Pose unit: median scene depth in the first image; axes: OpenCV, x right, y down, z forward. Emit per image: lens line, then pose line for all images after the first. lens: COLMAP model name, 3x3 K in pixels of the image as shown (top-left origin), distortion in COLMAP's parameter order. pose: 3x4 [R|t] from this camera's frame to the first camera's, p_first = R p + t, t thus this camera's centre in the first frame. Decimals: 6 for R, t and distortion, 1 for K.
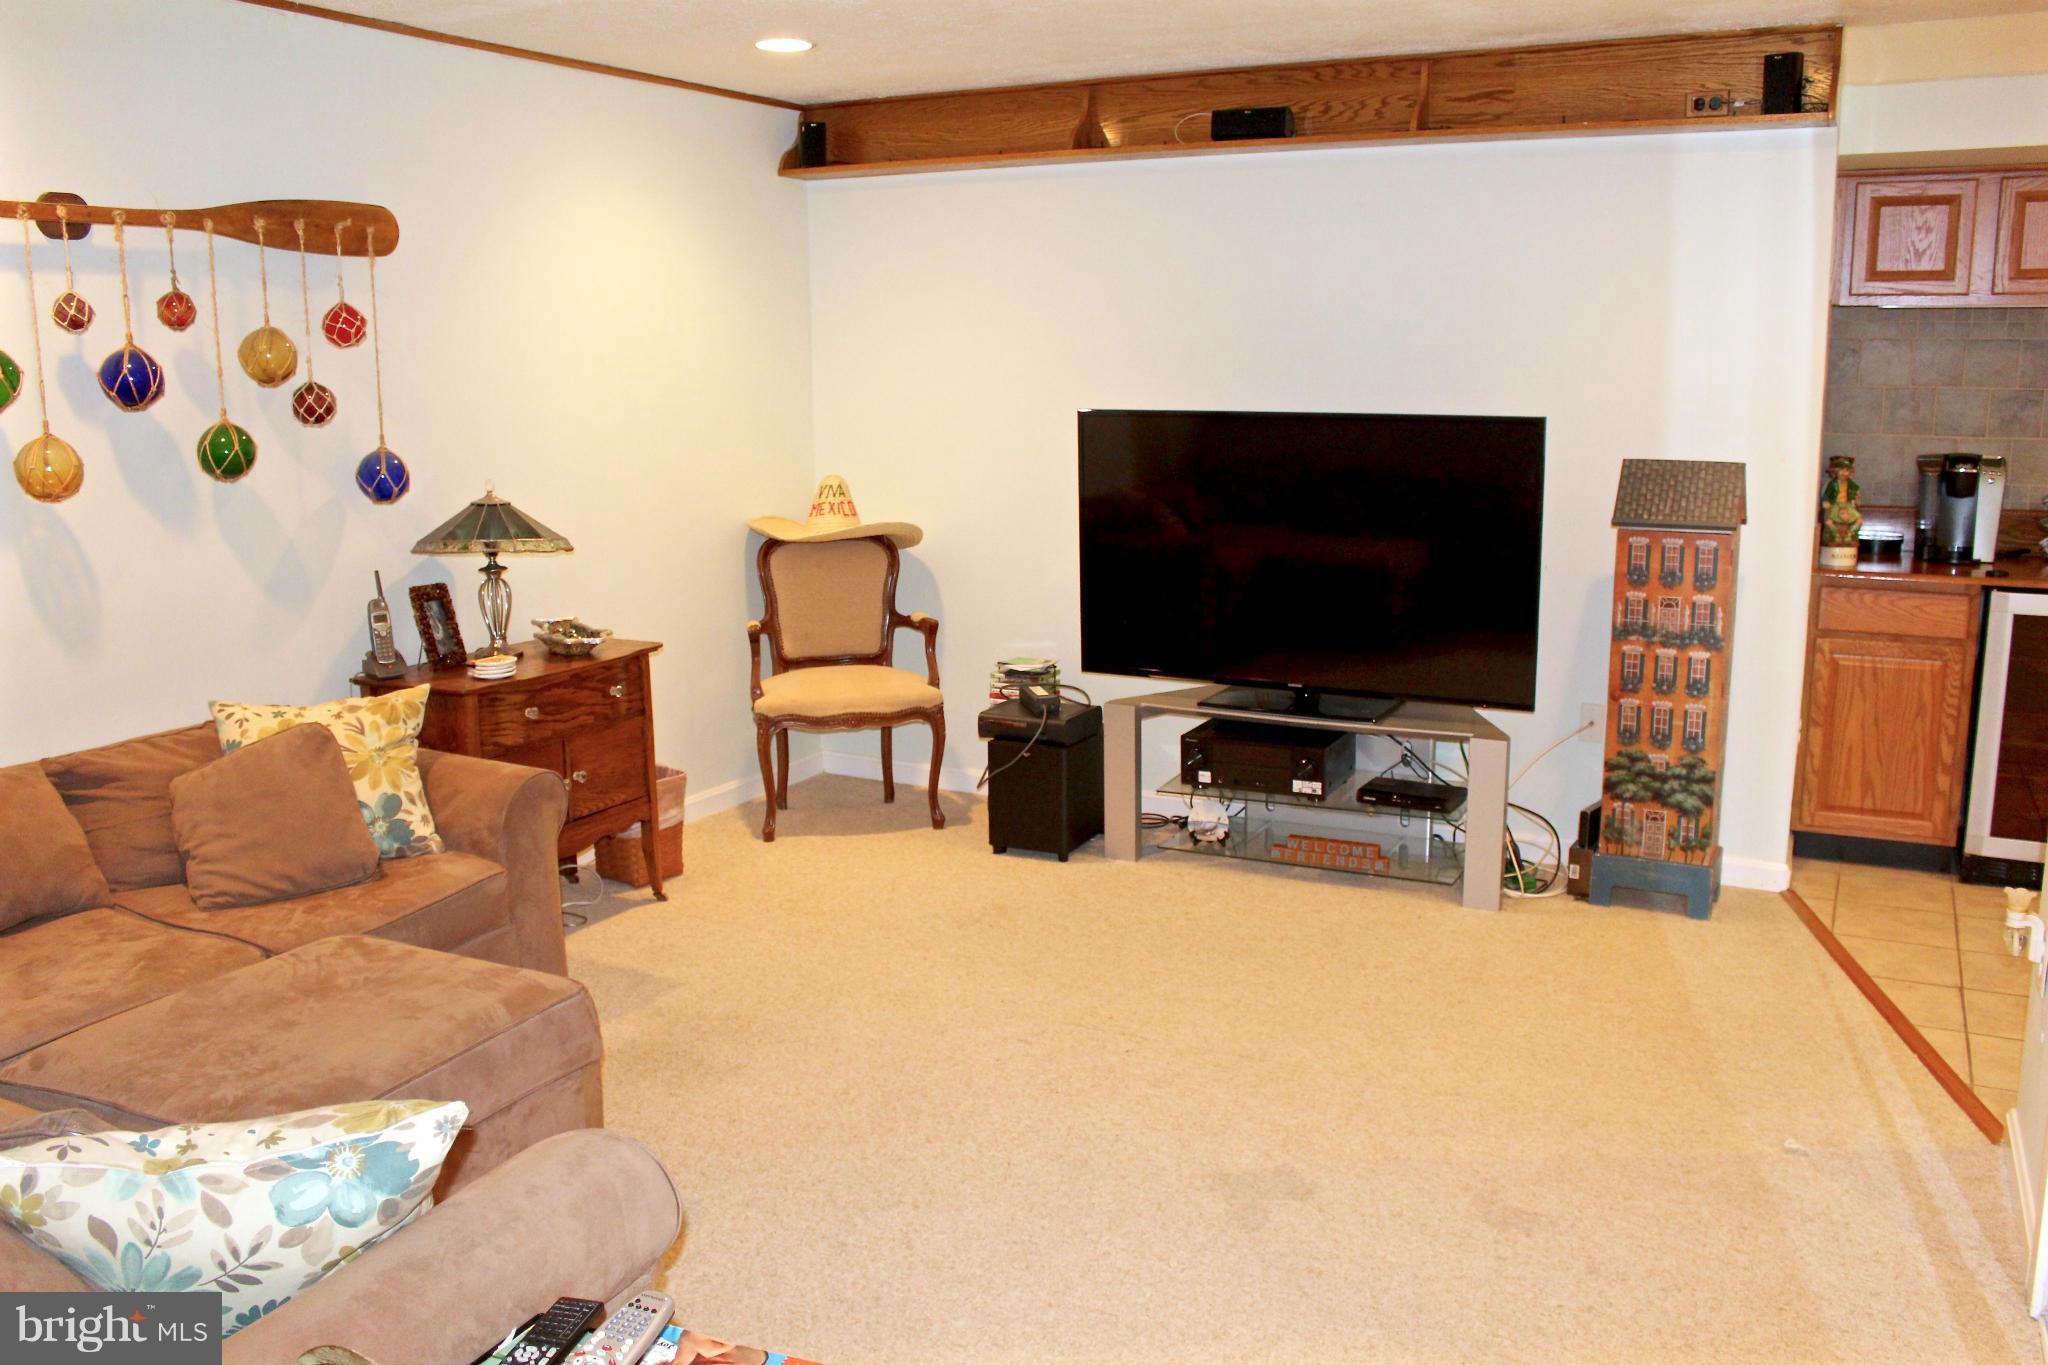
lens RADIAL K [[1722.0, 0, 1026.6], [0, 1722.0, 691.3], [0, 0, 1]] dist [-0.141492, 0.124924]
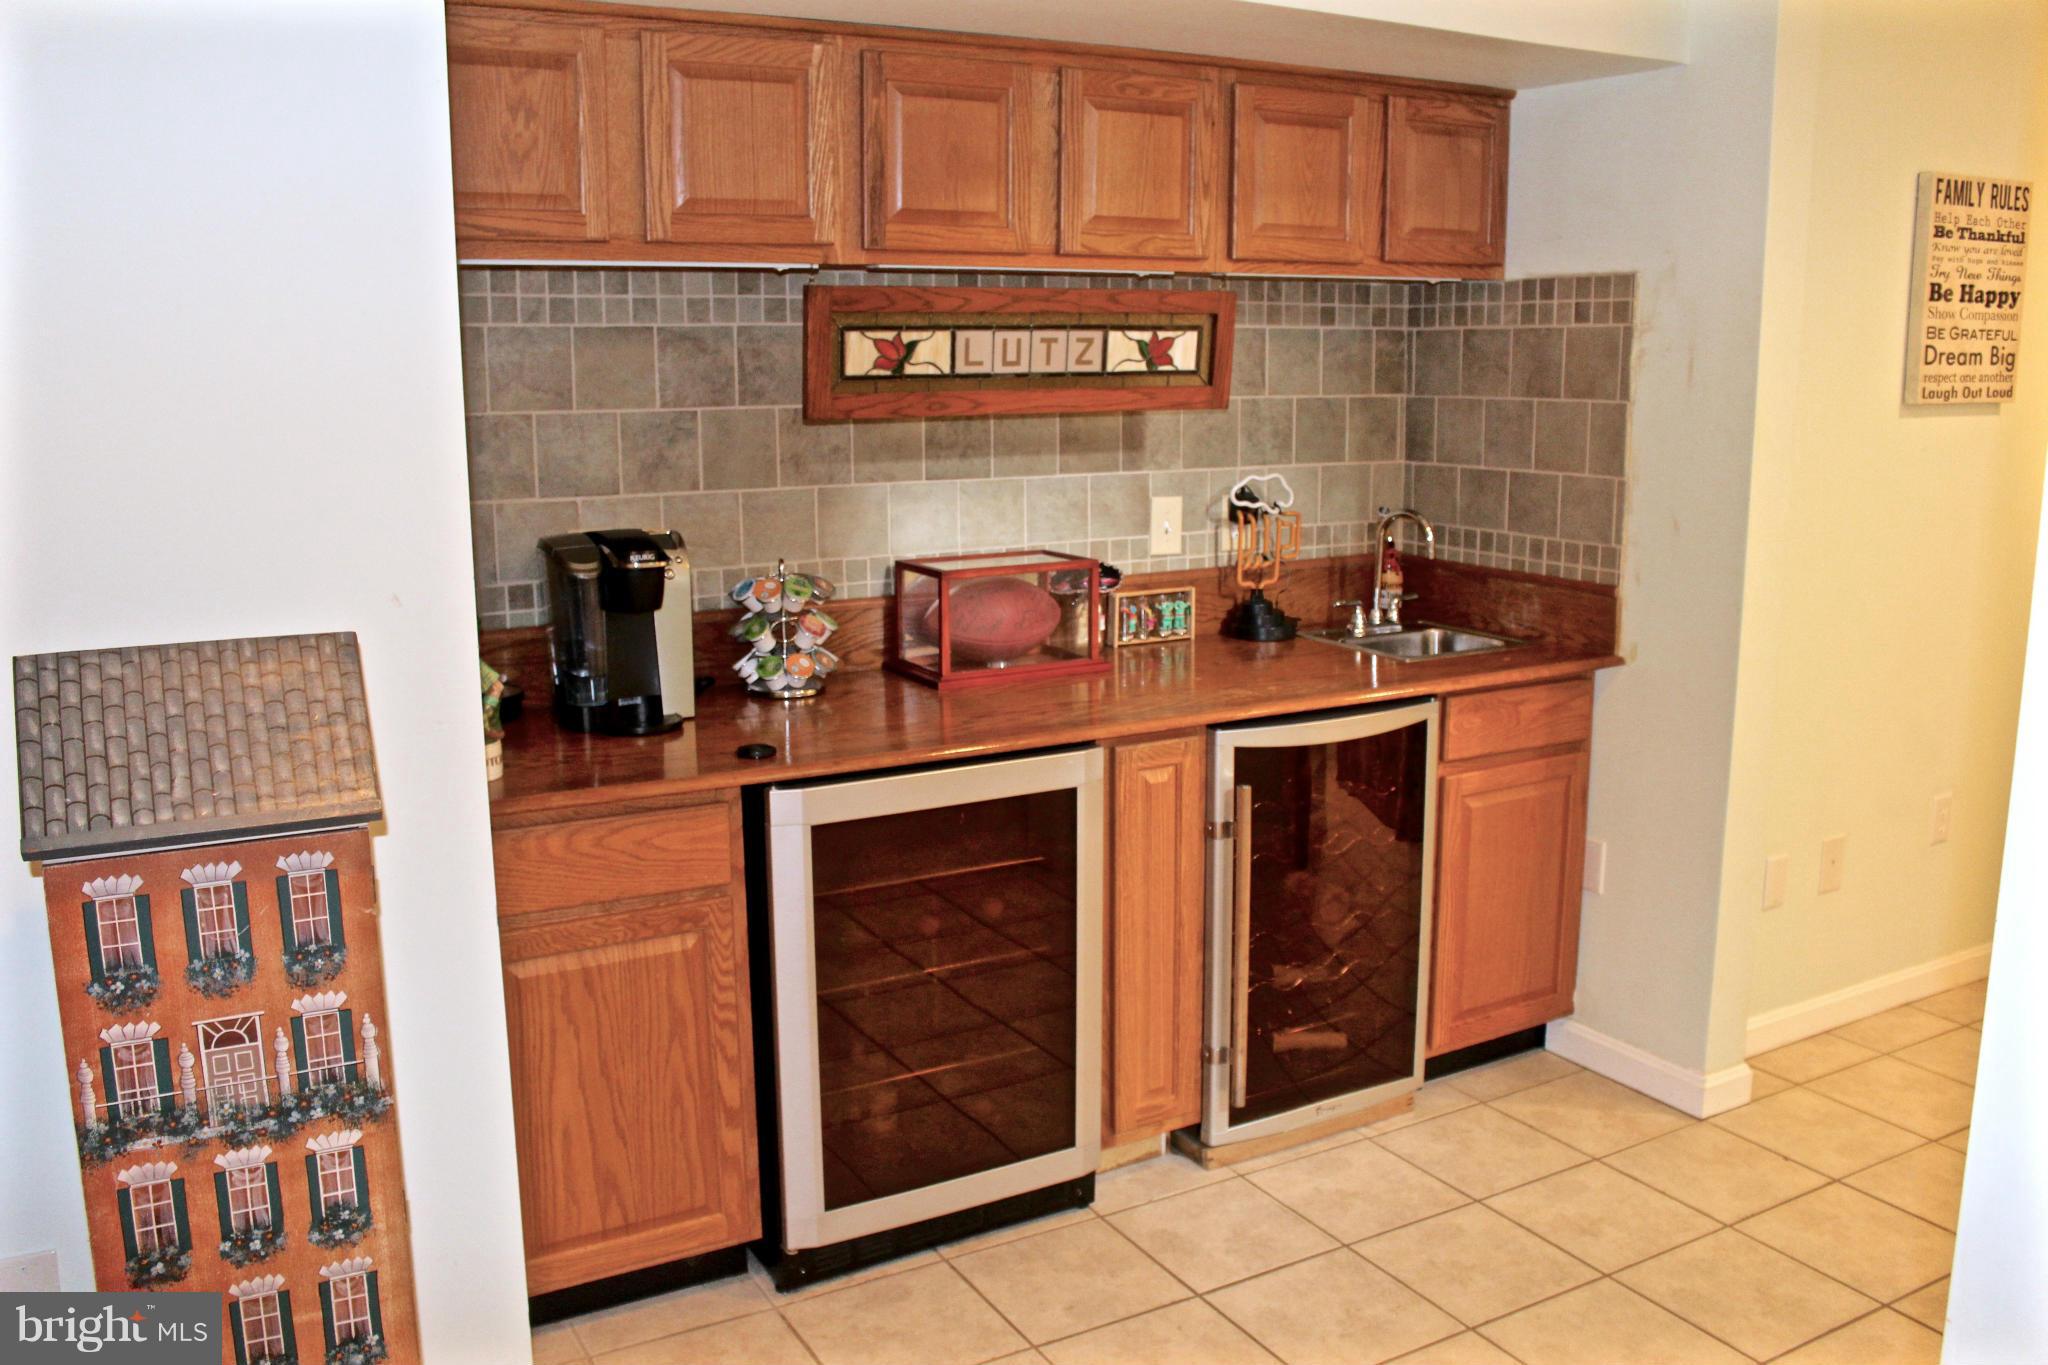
lens RADIAL K [[1722.0, 0, 1026.6], [0, 1722.0, 691.3], [0, 0, 1]] dist [-0.141492, 0.124924]
pose [[0.565419, -0.152703, 0.810545, 0.191402], [0.161391, 0.984199, 0.072835, -0.122584], [-0.808860, 0.089633, 0.581130, 0.631713]]
